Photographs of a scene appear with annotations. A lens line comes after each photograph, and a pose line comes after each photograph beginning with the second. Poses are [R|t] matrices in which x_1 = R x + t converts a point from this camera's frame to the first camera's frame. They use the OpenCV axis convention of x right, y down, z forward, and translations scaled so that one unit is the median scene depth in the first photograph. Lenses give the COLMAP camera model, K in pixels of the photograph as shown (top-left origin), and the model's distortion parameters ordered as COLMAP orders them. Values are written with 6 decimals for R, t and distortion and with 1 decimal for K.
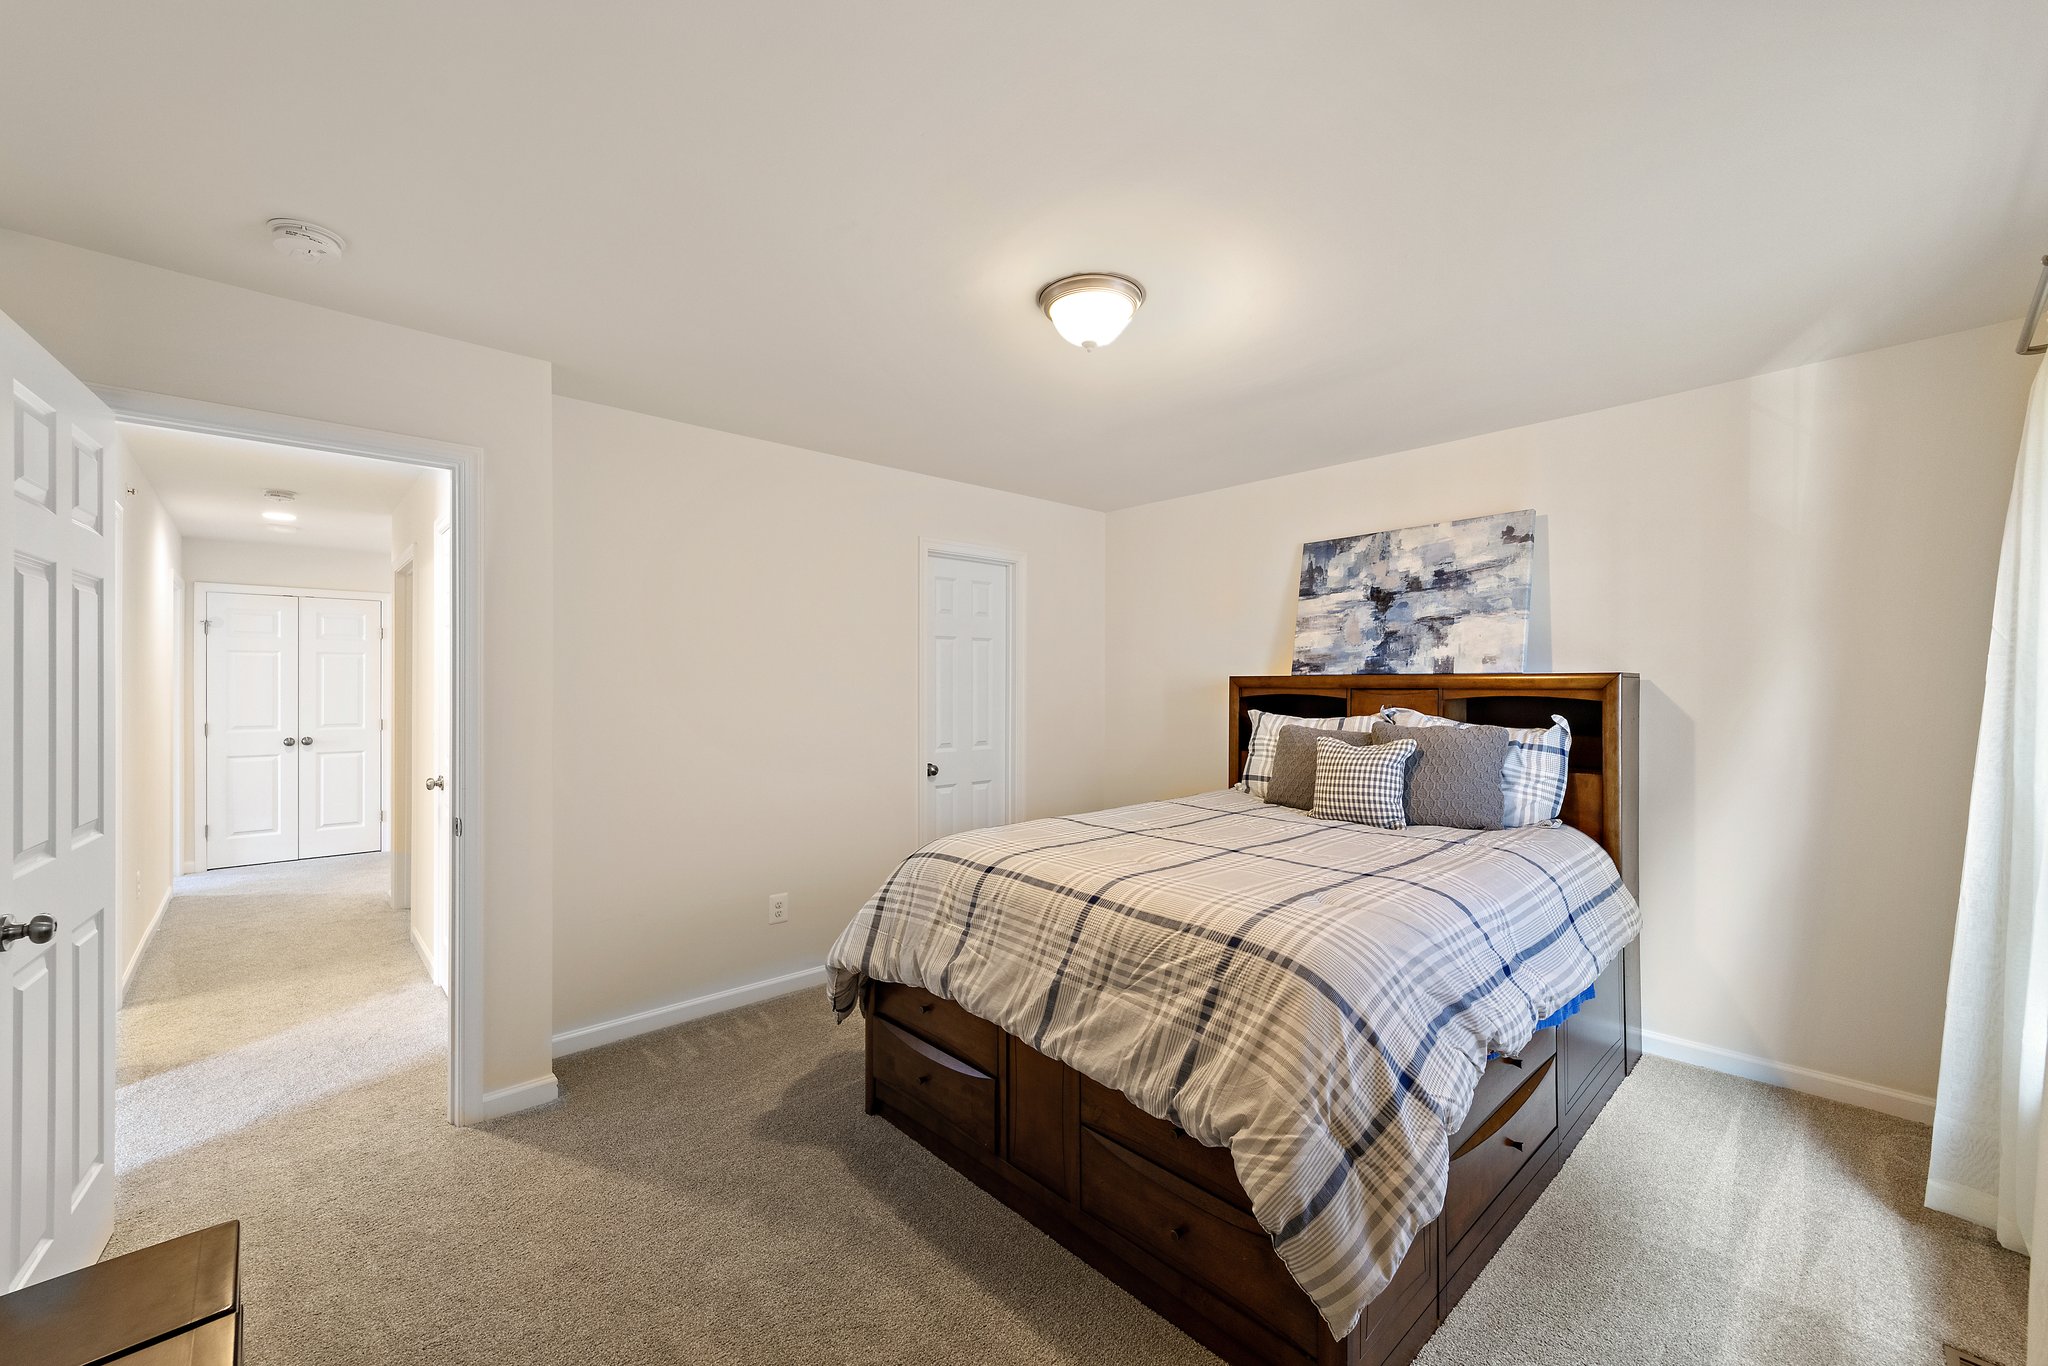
lens RADIAL K [[823.7, 0, 1027.3], [0, 823.7, 683.2], [0, 0, 1]] dist [-0.001241, -0.000133]
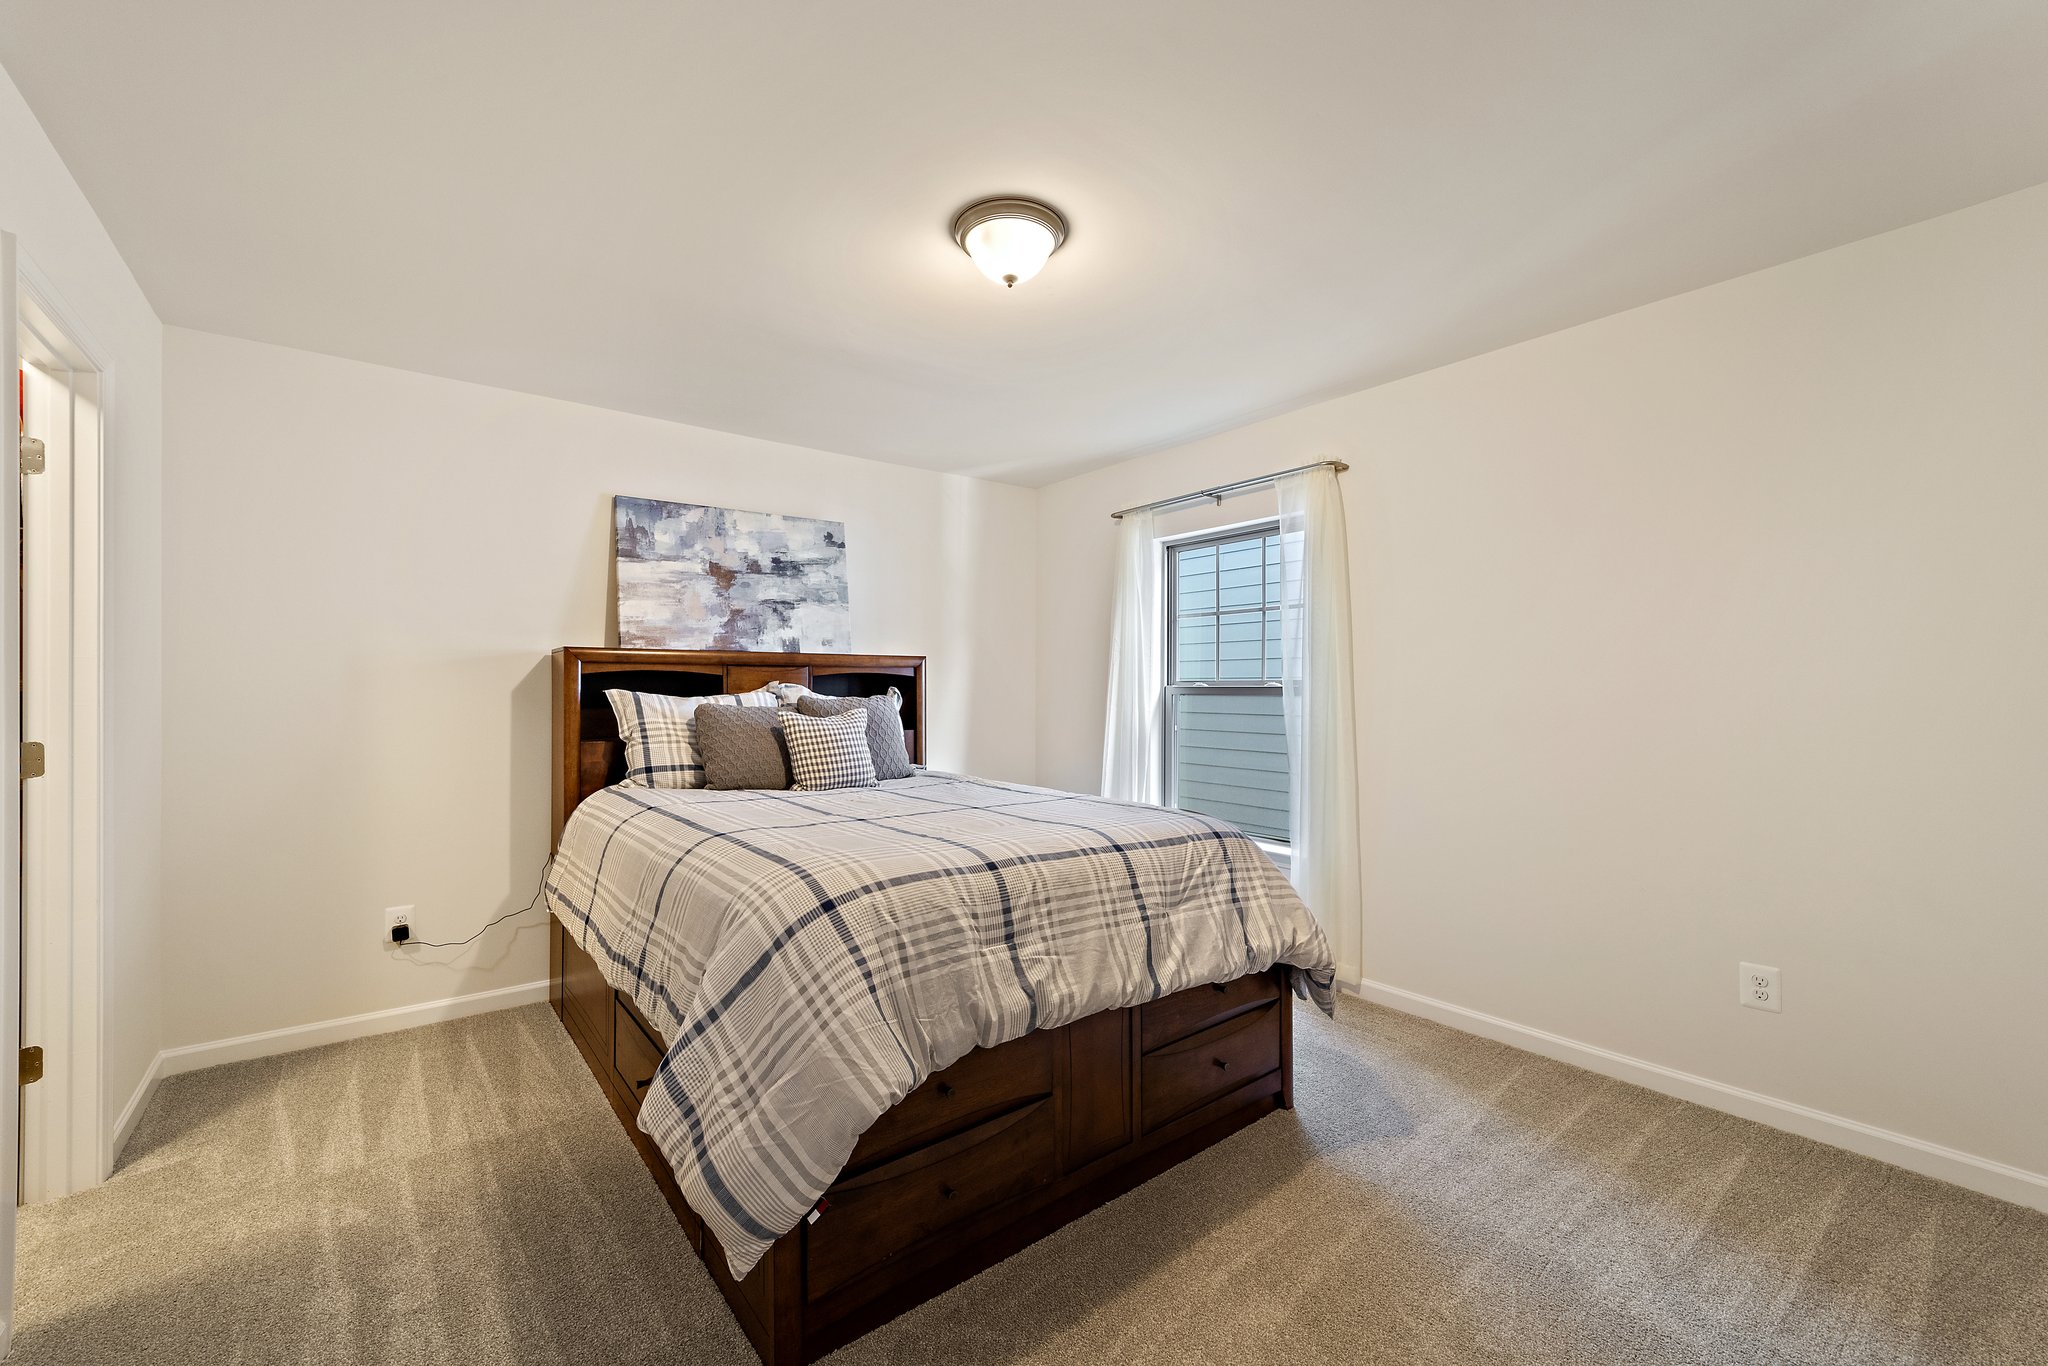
lens RADIAL K [[823.7, 0, 1027.3], [0, 823.7, 683.2], [0, 0, 1]] dist [-0.001241, -0.000133]
pose [[0.065373, 0.005549, 0.997845, -0.566163], [-0.001899, 0.999983, -0.005437, 0.033665], [-0.997859, -0.001540, 0.065383, 0.605901]]
